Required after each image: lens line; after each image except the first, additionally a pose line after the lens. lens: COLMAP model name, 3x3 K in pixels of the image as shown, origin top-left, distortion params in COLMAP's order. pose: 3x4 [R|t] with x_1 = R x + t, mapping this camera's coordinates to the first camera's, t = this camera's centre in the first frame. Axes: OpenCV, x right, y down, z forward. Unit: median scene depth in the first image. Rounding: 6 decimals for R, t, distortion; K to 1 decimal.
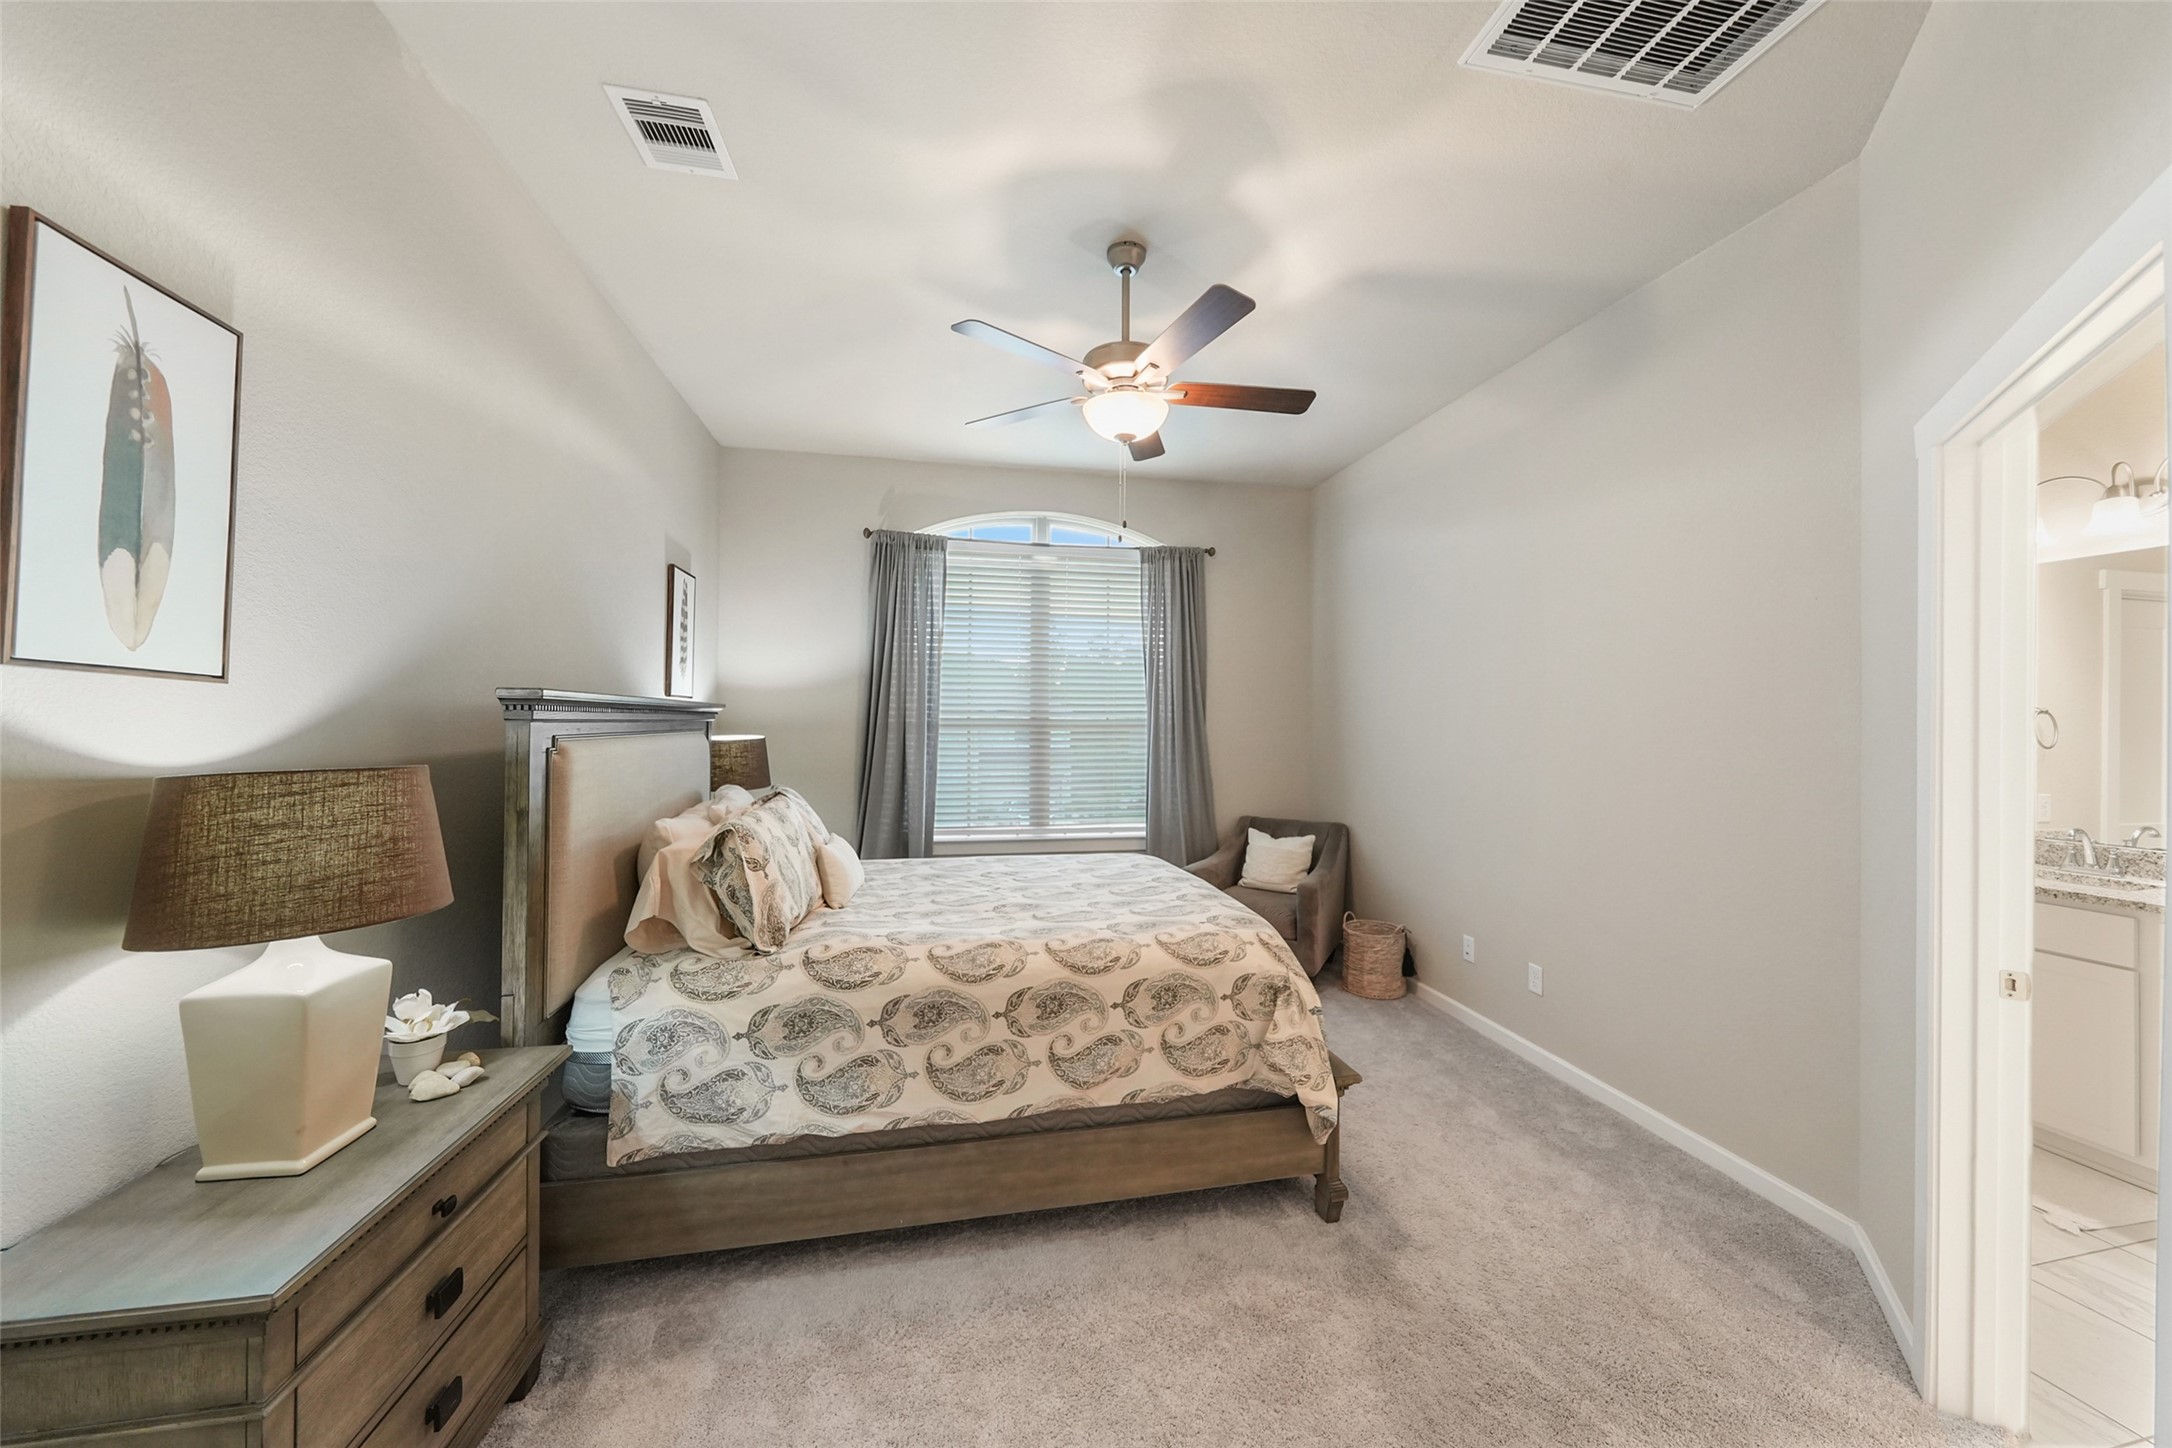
lens RADIAL K [[769.8, 0, 1089.9], [0, 769.8, 731.0], [0, 0, 1]] dist [-0.001660, -0.000568]
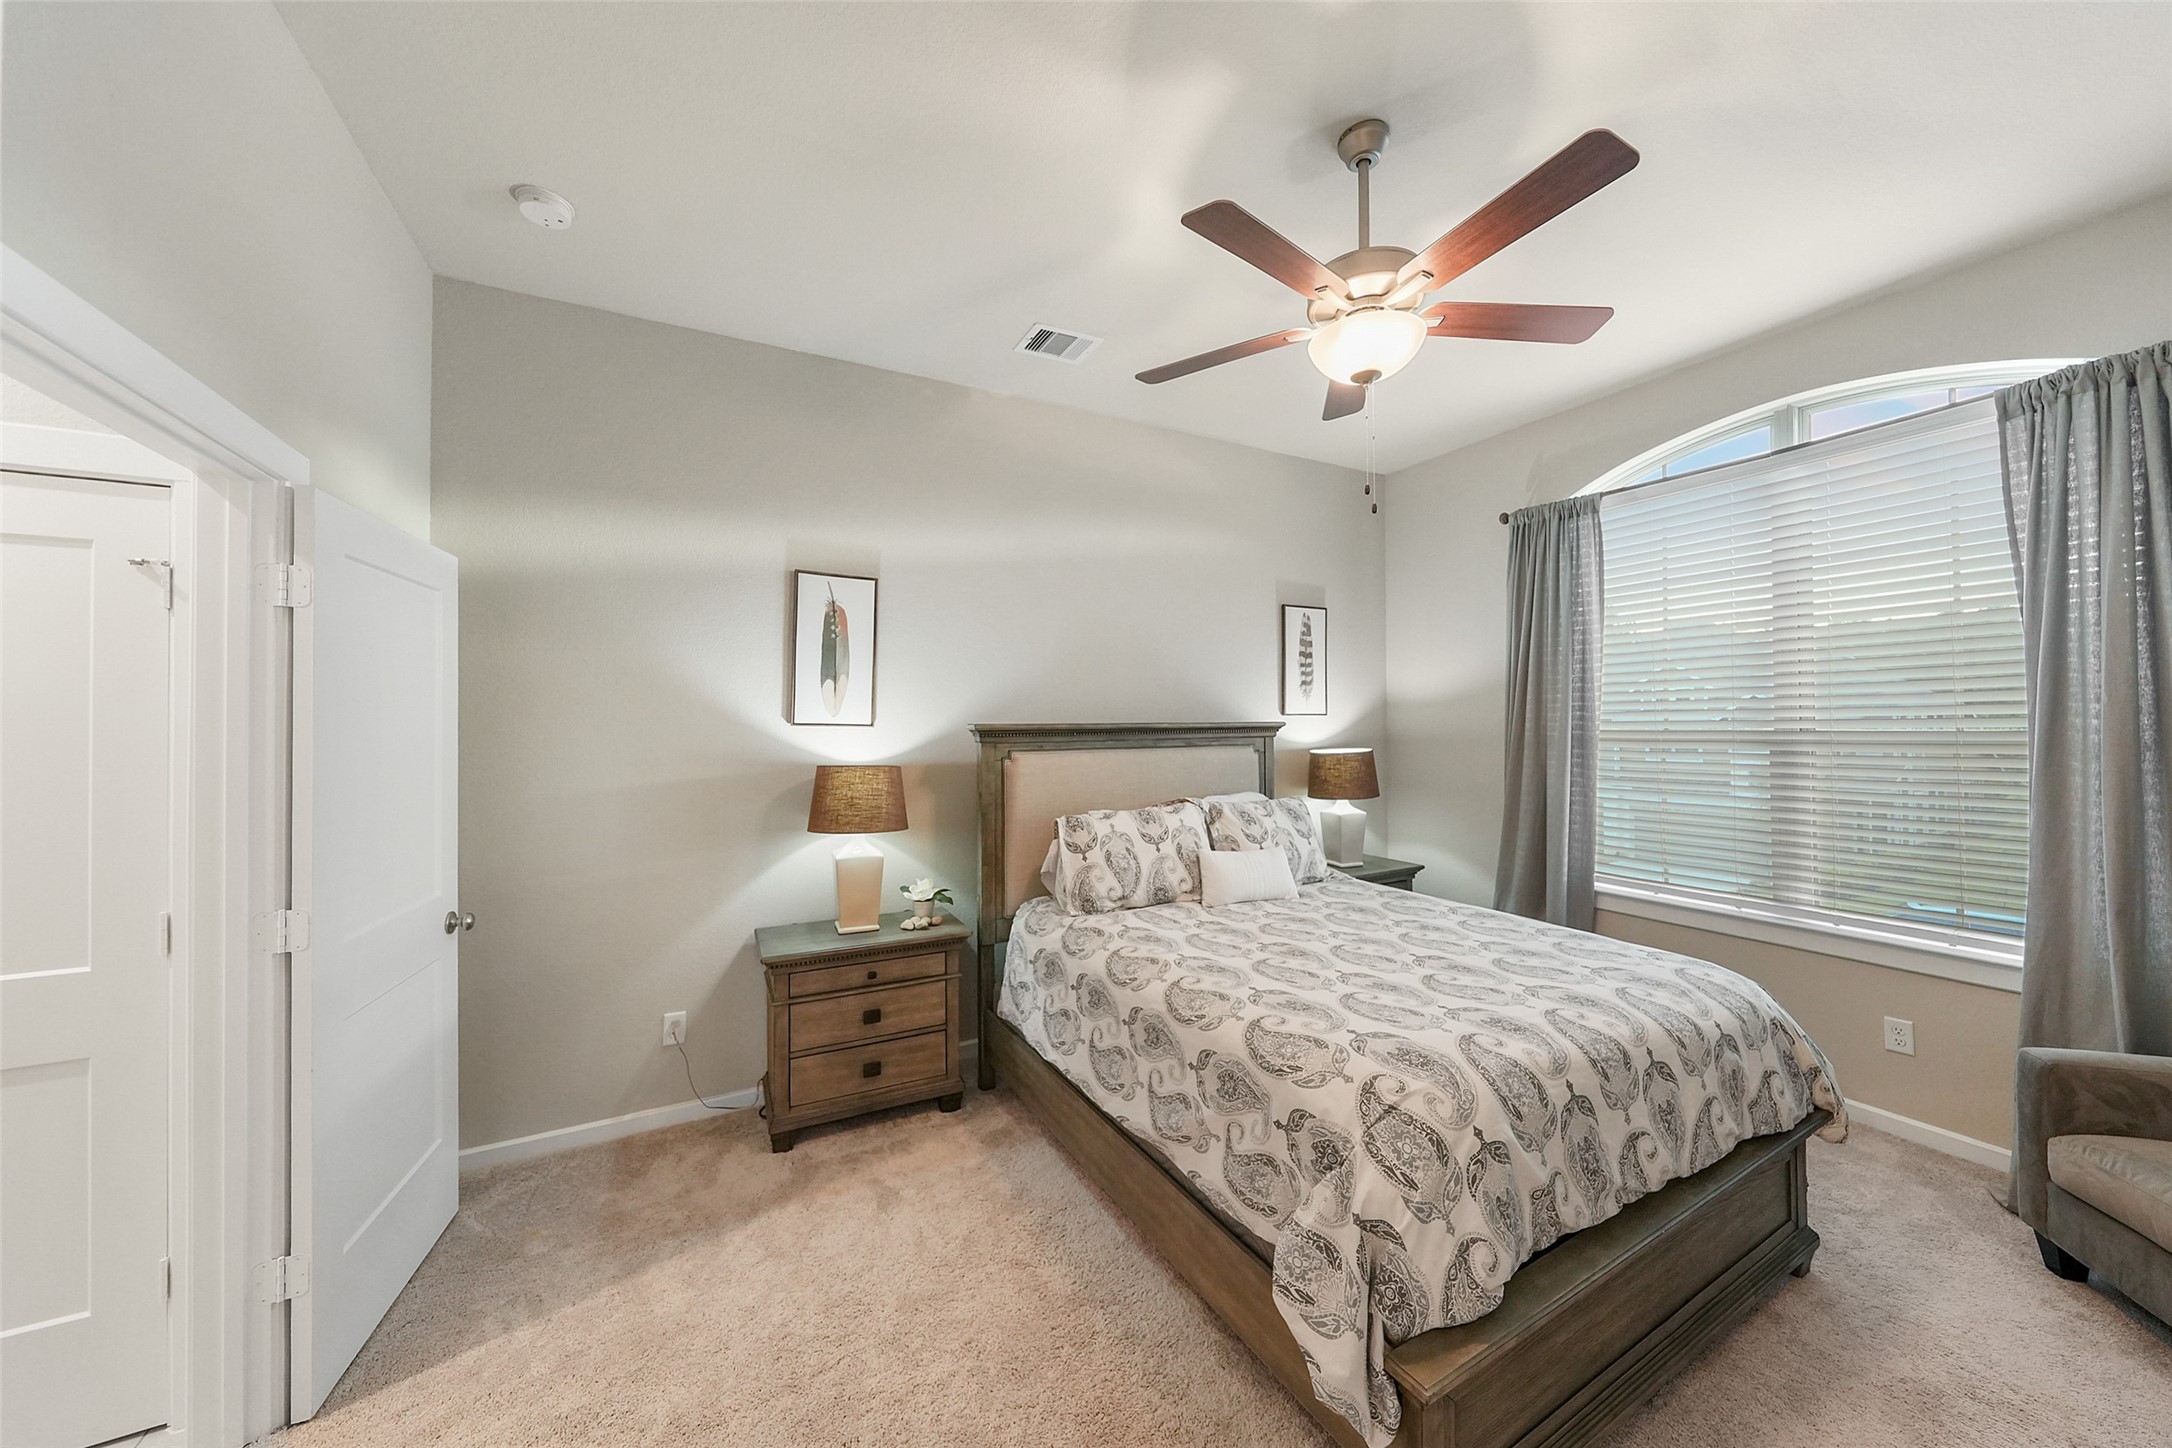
lens RADIAL K [[769.8, 0, 1087.1], [0, 769.8, 723.7], [0, 0, 1]] dist [-0.001660, -0.000568]
pose [[0.266355, -0.006669, -0.963852, 0.835940], [-0.001311, 0.999973, -0.007281, -0.034720], [0.963874, 0.003203, 0.266339, 0.617423]]
